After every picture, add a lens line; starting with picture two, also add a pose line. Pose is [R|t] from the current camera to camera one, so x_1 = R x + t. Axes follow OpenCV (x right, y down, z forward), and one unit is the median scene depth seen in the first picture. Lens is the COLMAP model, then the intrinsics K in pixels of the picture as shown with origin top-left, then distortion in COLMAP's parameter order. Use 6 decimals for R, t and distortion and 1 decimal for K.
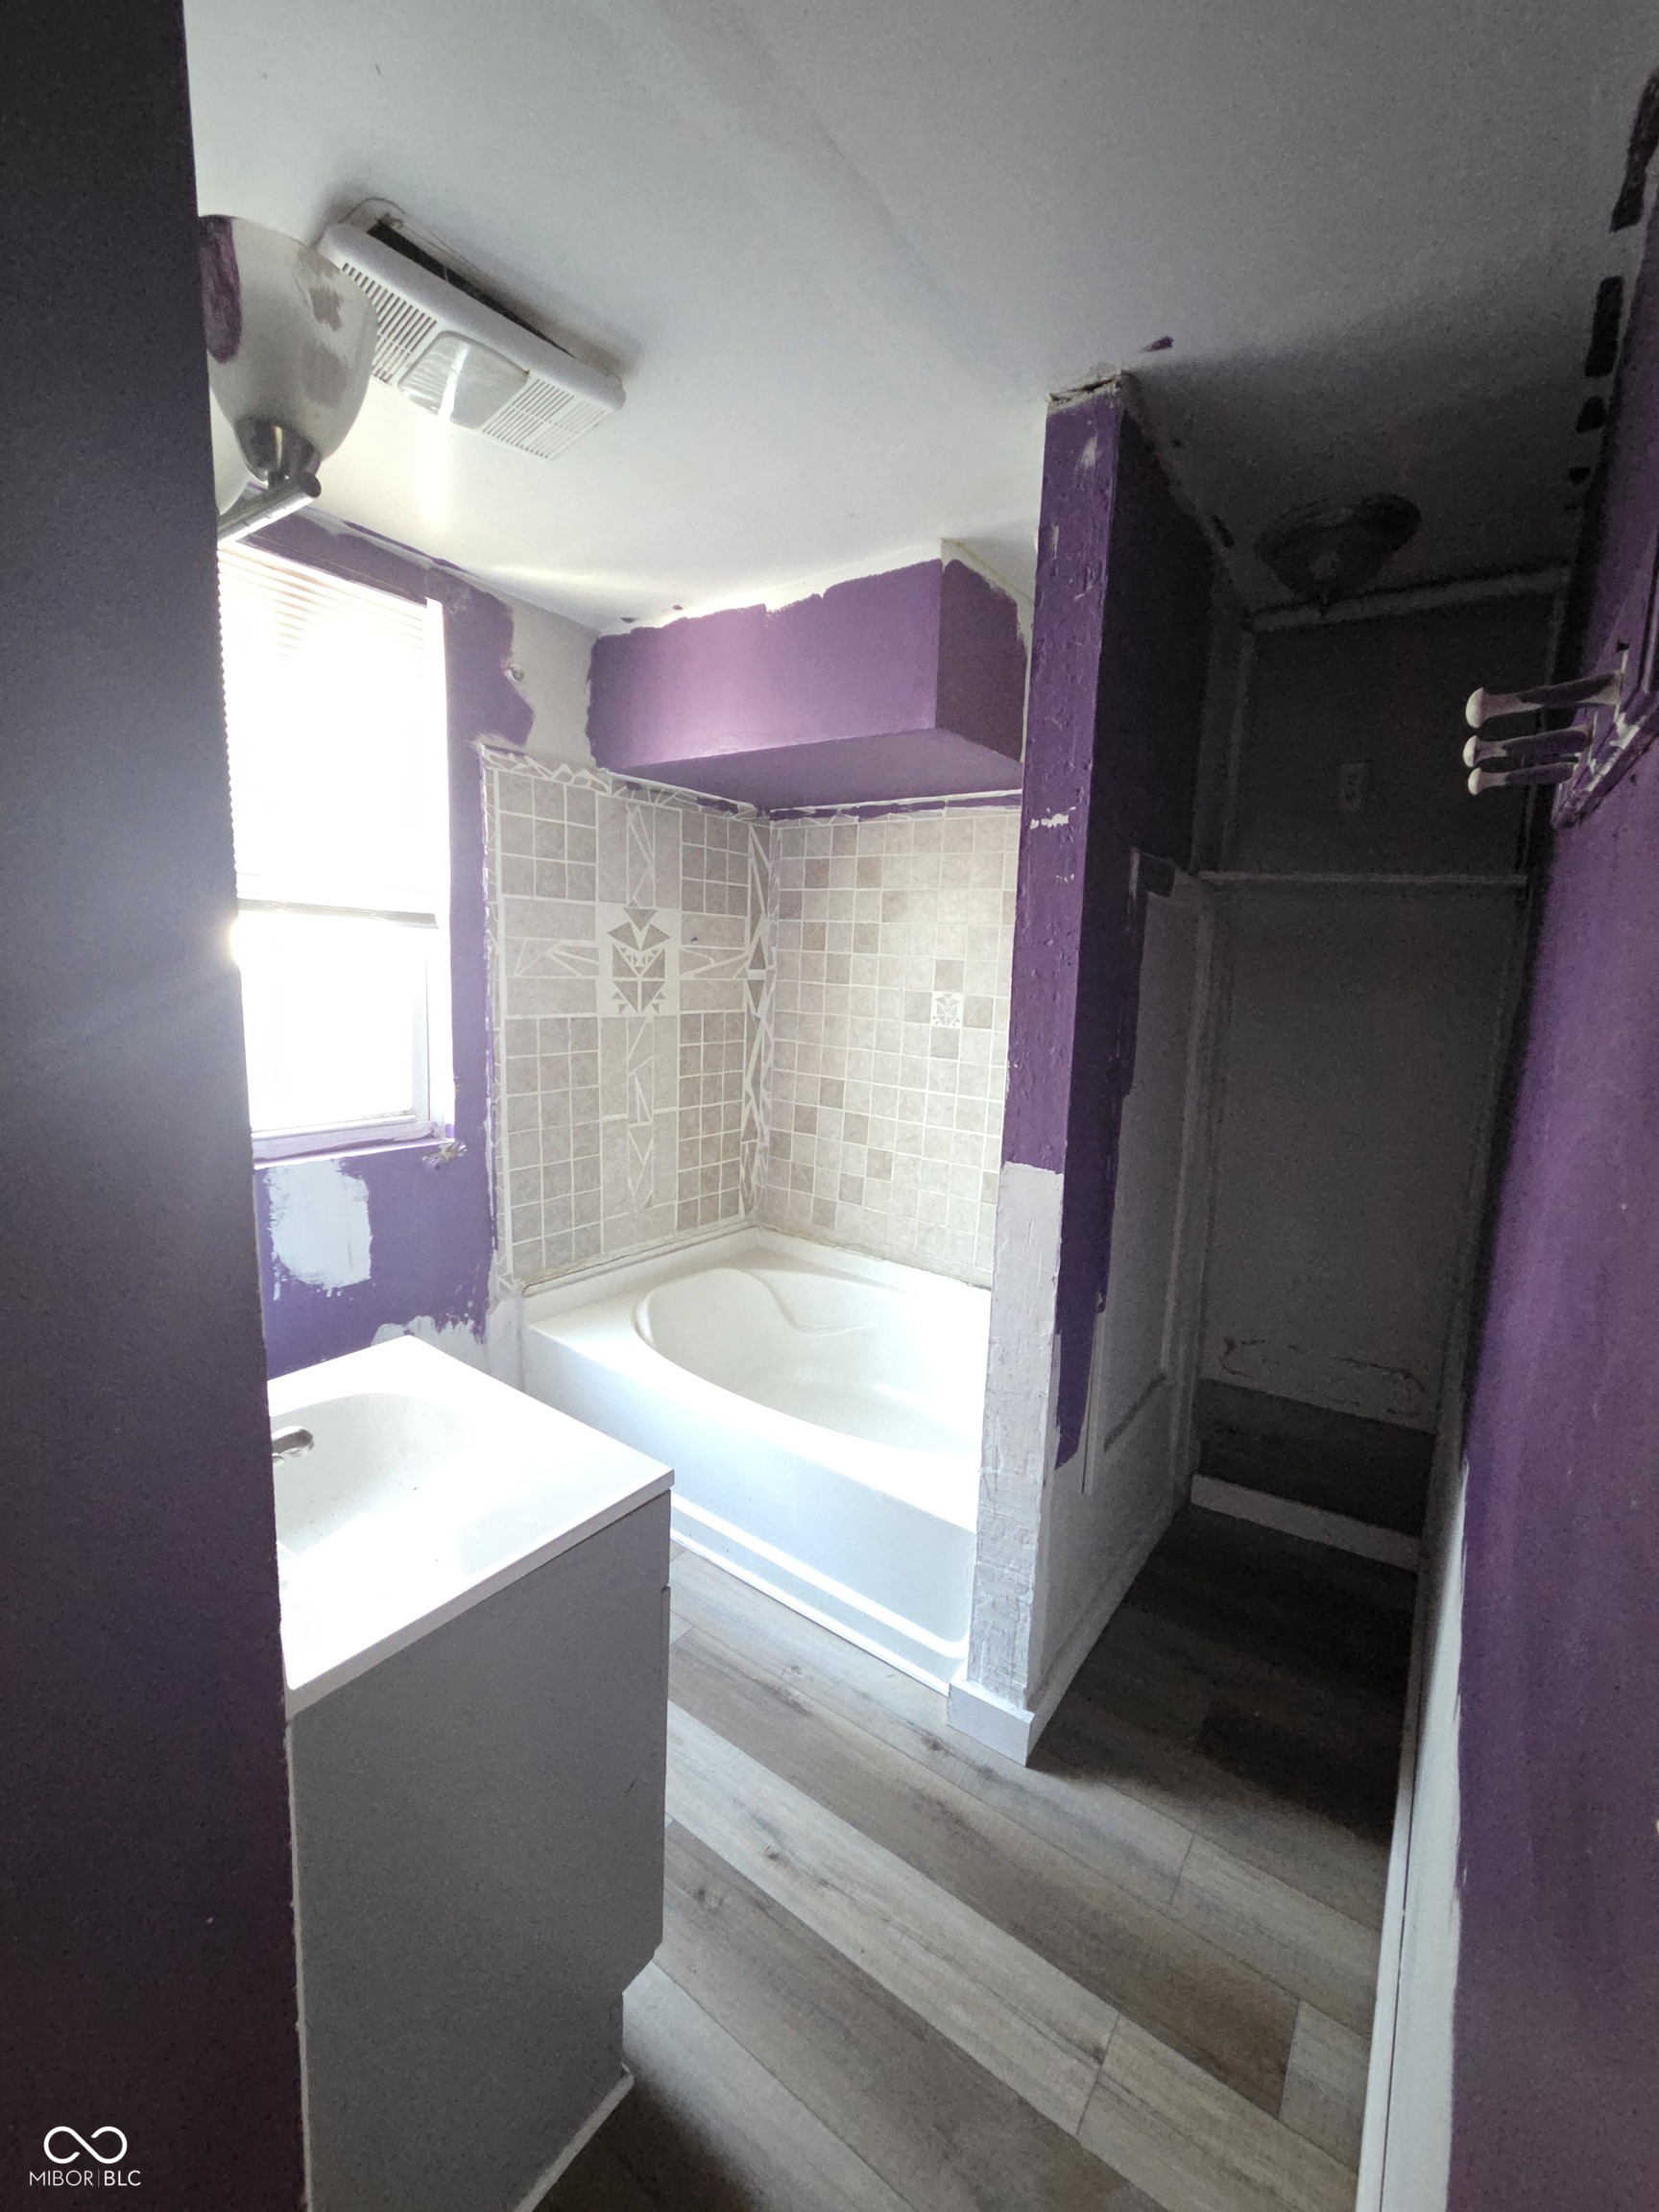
lens RADIAL K [[895.3, 0, 829.5], [0, 895.3, 1106.0], [0, 0, 1]] dist [-0.000023, -0.000045]
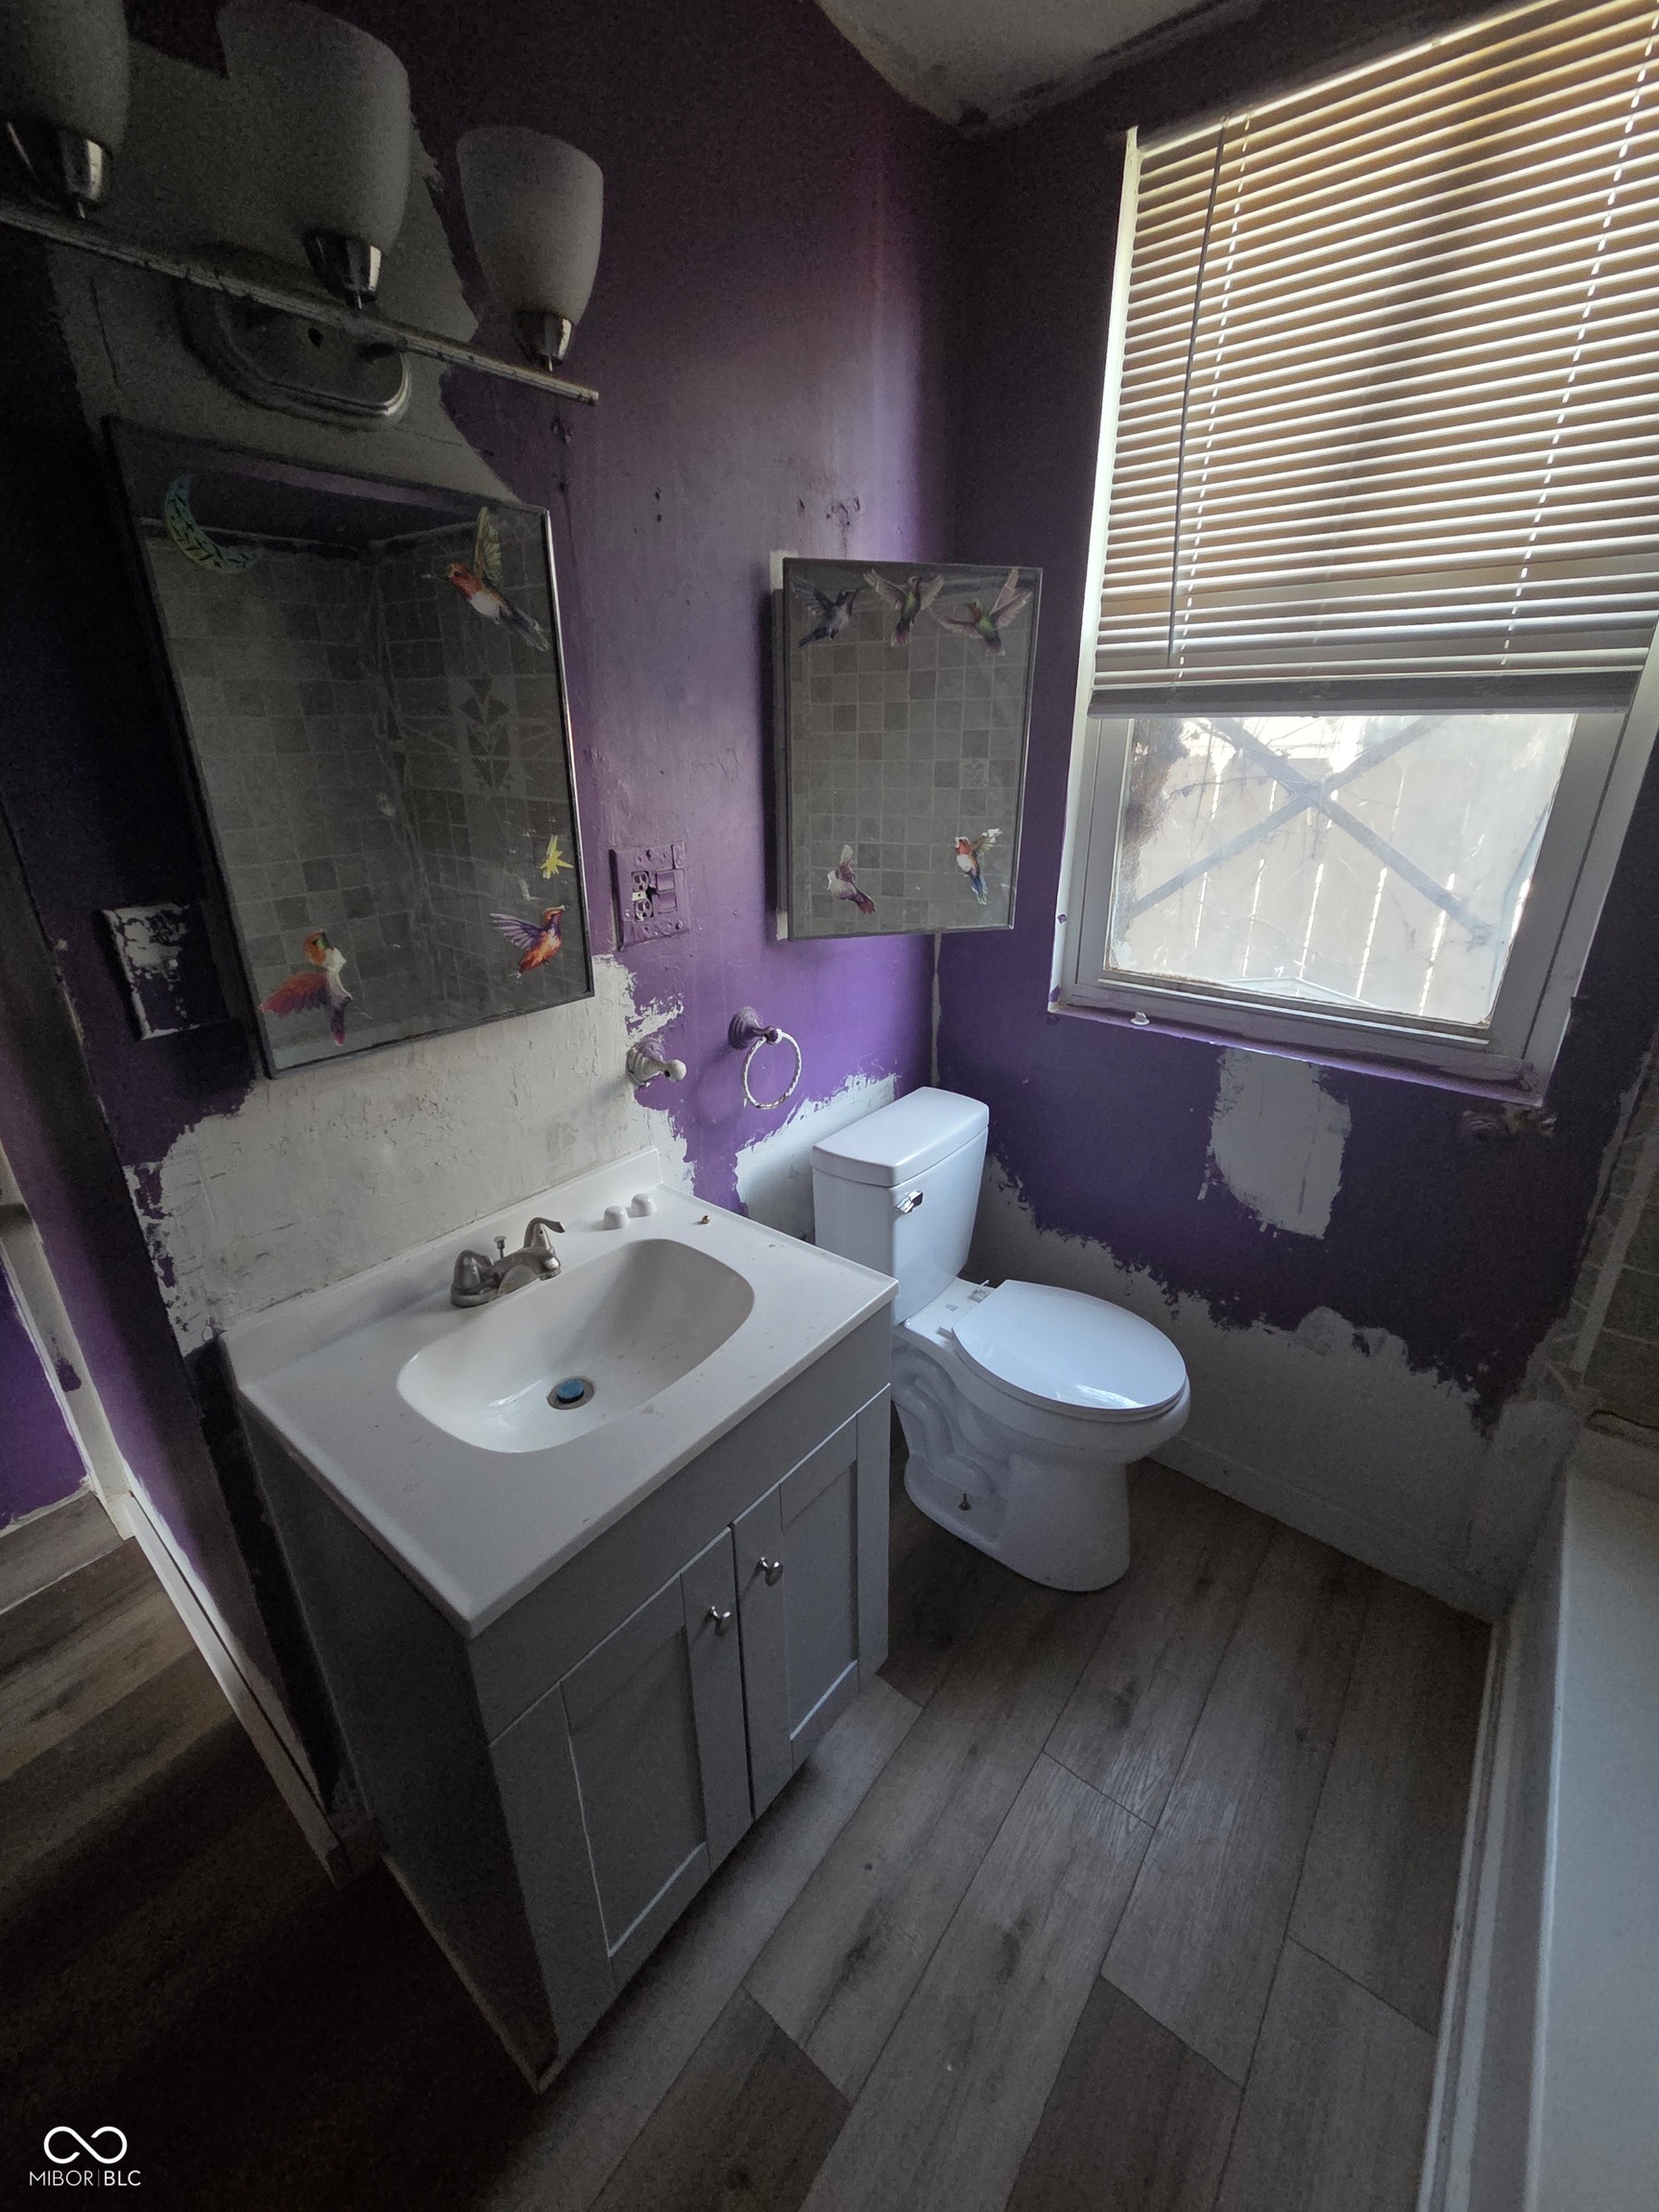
lens RADIAL K [[895.3, 0, 829.5], [0, 895.3, 1106.0], [0, 0, 1]] dist [-0.000023, -0.000045]
pose [[-0.065291, 0.331804, -0.941086, 0.152826], [-0.152748, 0.928660, 0.338020, -0.088791], [0.986106, 0.165819, -0.009951, 0.598271]]
